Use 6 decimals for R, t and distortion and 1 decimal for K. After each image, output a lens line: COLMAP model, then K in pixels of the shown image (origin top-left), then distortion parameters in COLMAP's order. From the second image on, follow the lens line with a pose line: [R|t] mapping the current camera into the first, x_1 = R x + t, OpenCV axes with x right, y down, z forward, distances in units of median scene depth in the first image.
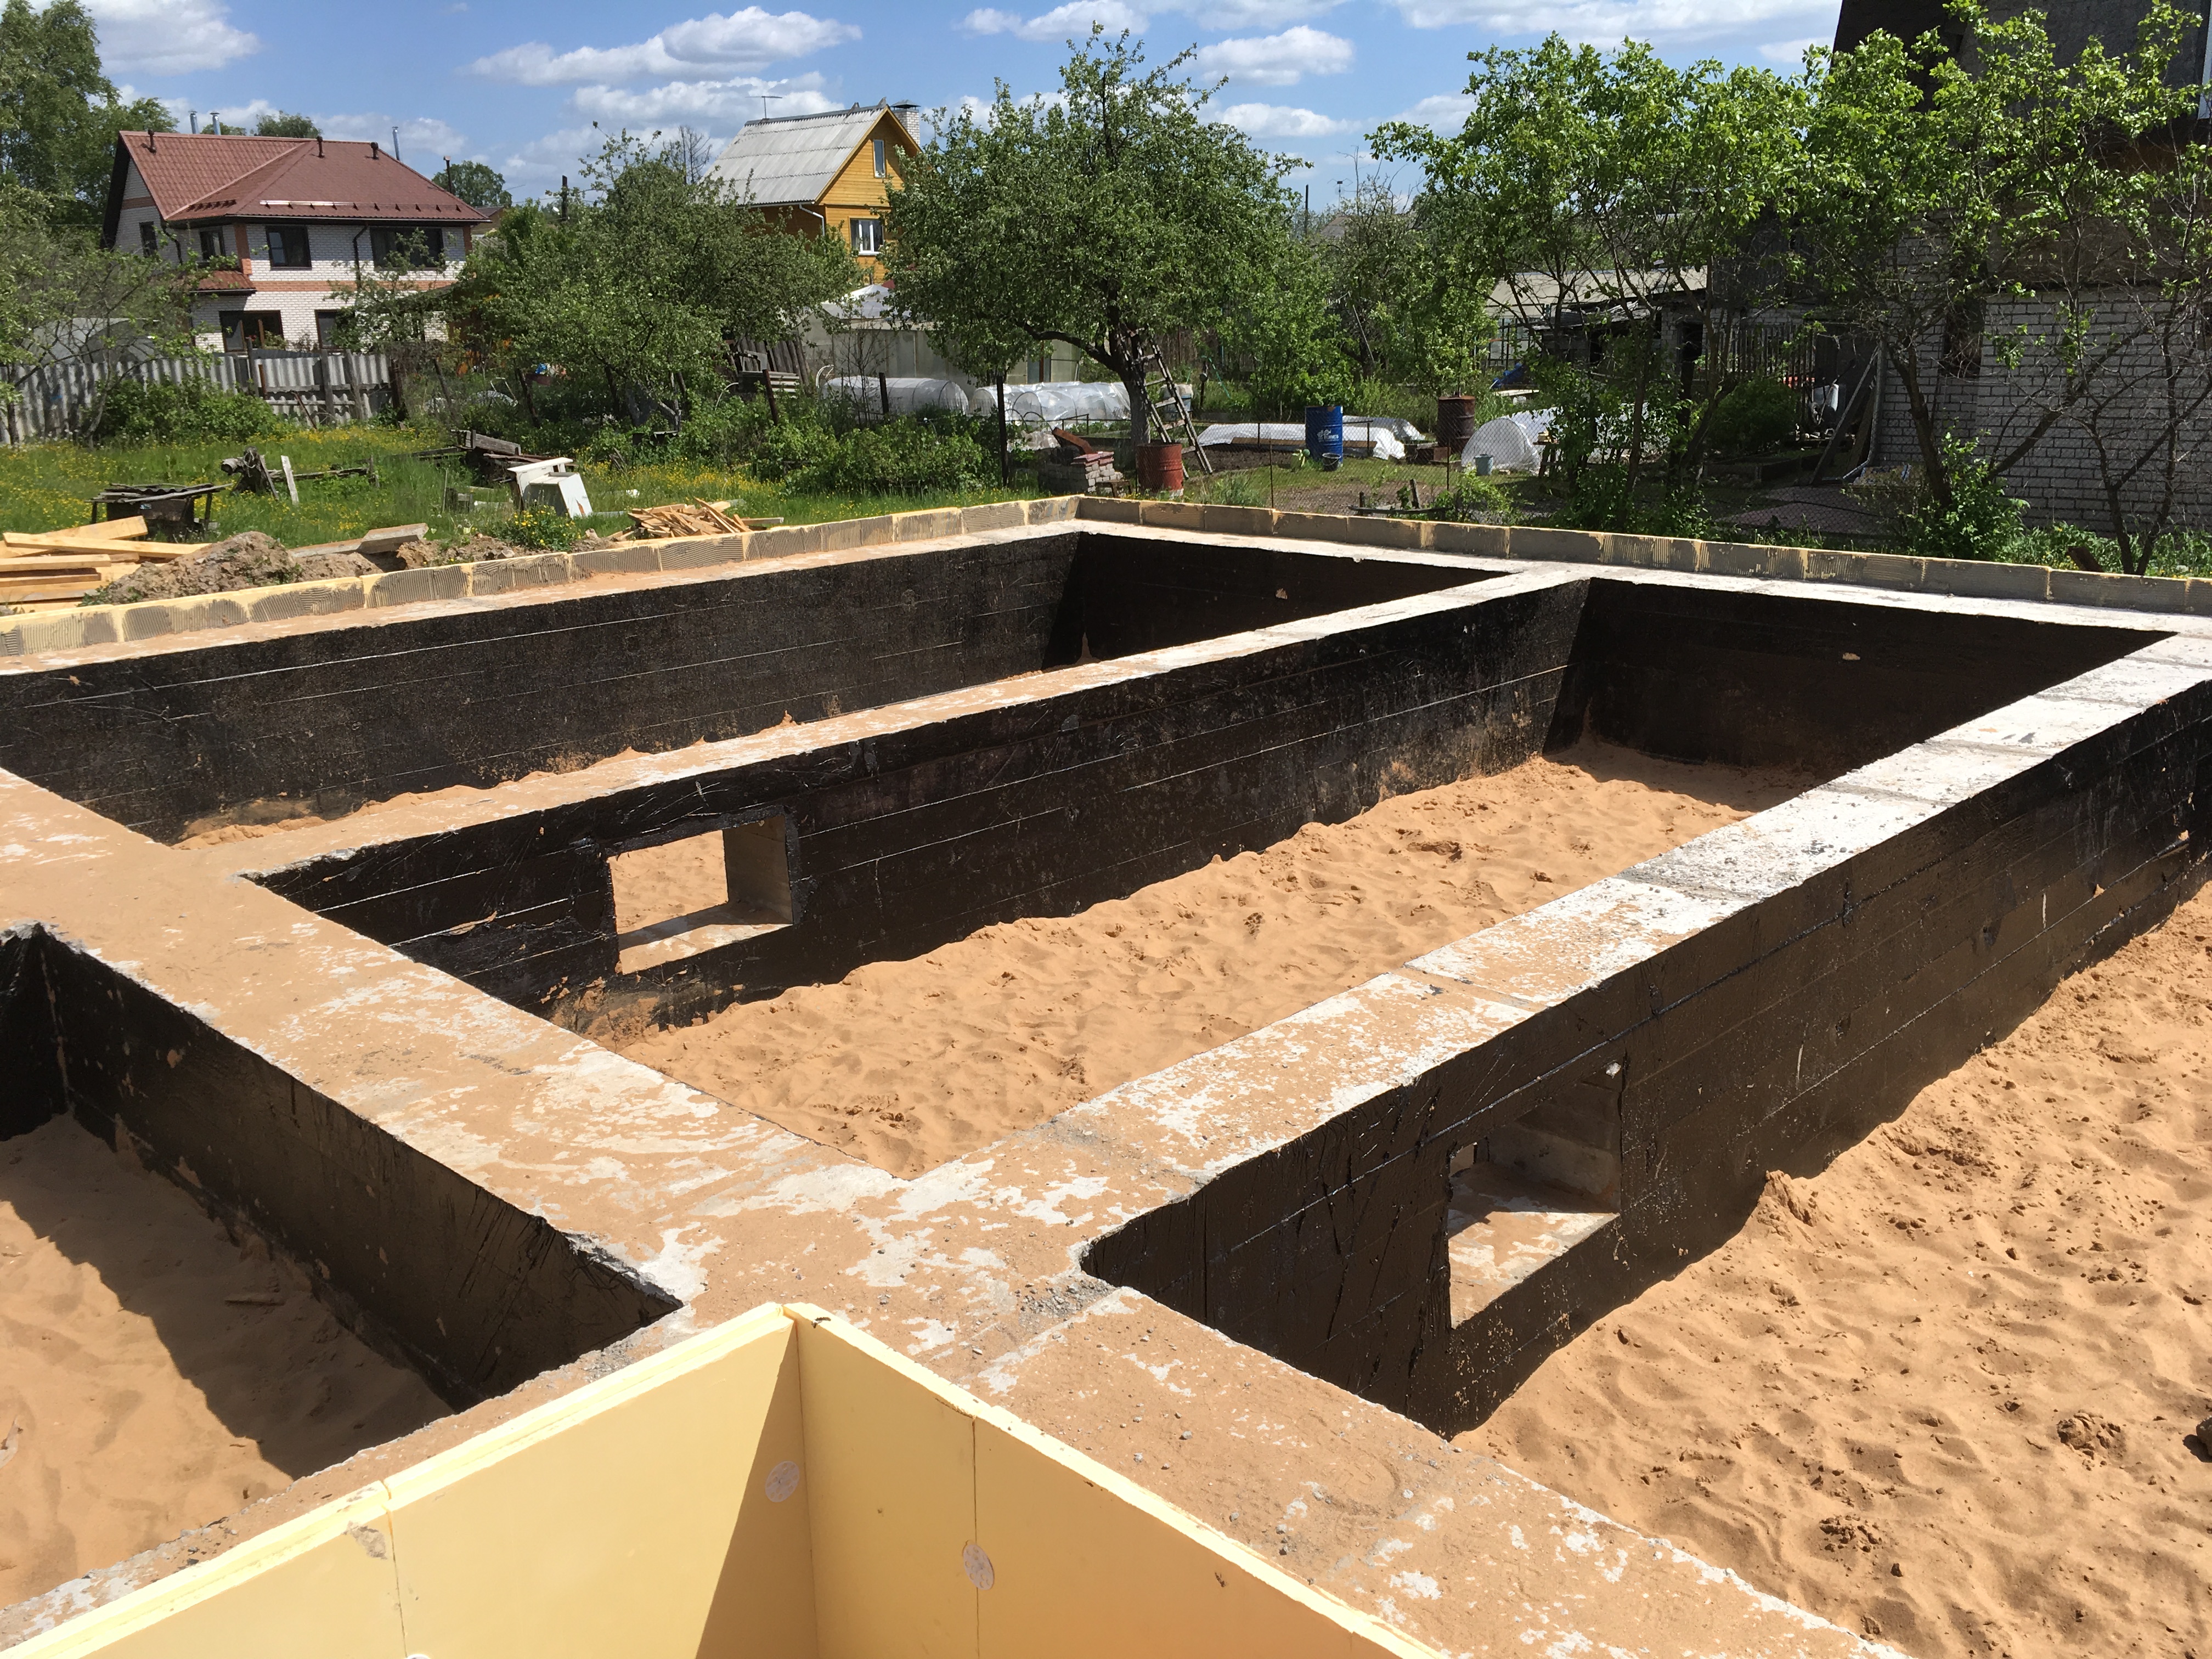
lens RADIAL K [[1900.8, 0, 1116.0], [0, 1900.8, 821.3], [0, 0, 1]] dist [0.066578, -0.105832]
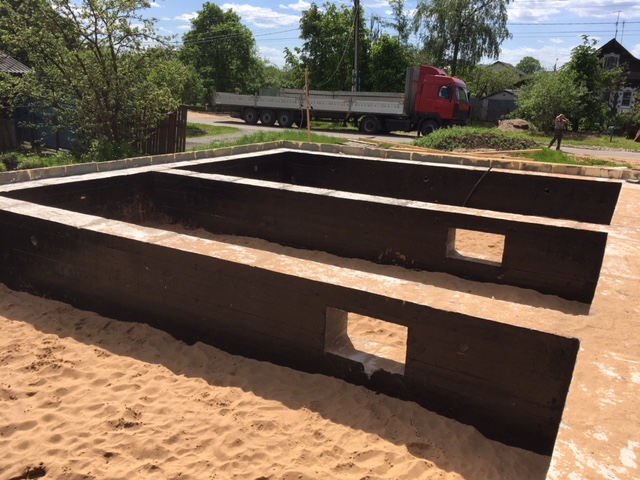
lens RADIAL K [[550.0, 0, 322.9], [0, 550.0, 237.6], [0, 0, 1]] dist [0.066578, -0.105832]
pose [[-0.258571, -0.243029, 0.934921, -0.390852], [0.230307, 0.924417, 0.303994, -0.139519], [-0.938136, 0.293923, -0.183057, 0.536620]]
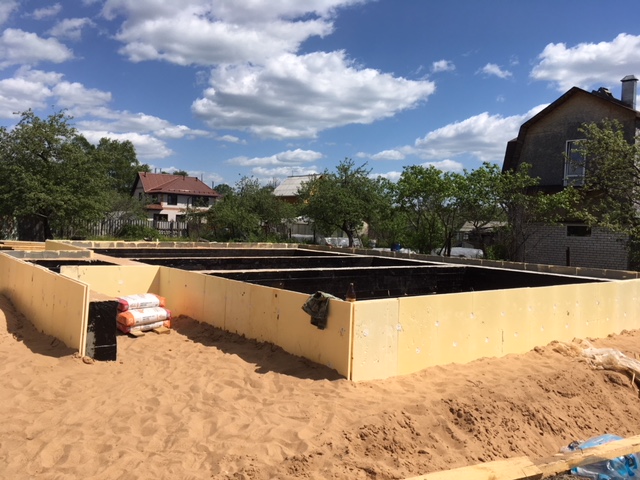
lens RADIAL K [[550.0, 0, 322.9], [0, 550.0, 237.6], [0, 0, 1]] dist [0.066578, -0.105832]
pose [[0.989591, 0.059294, -0.131125, 0.086226], [-0.089448, 0.967213, -0.237692, 0.057162], [0.112733, 0.246946, 0.962449, -0.149173]]
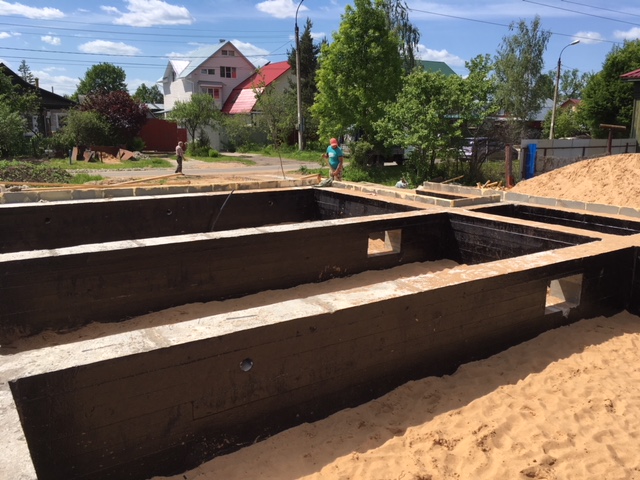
lens RADIAL K [[550.0, 0, 322.9], [0, 550.0, 237.6], [0, 0, 1]] dist [0.066578, -0.105832]
pose [[-0.983709, -0.031668, 0.176958, -0.013247], [0.051201, 0.894235, 0.444659, -0.243525], [-0.172324, 0.446476, -0.878045, 0.888234]]
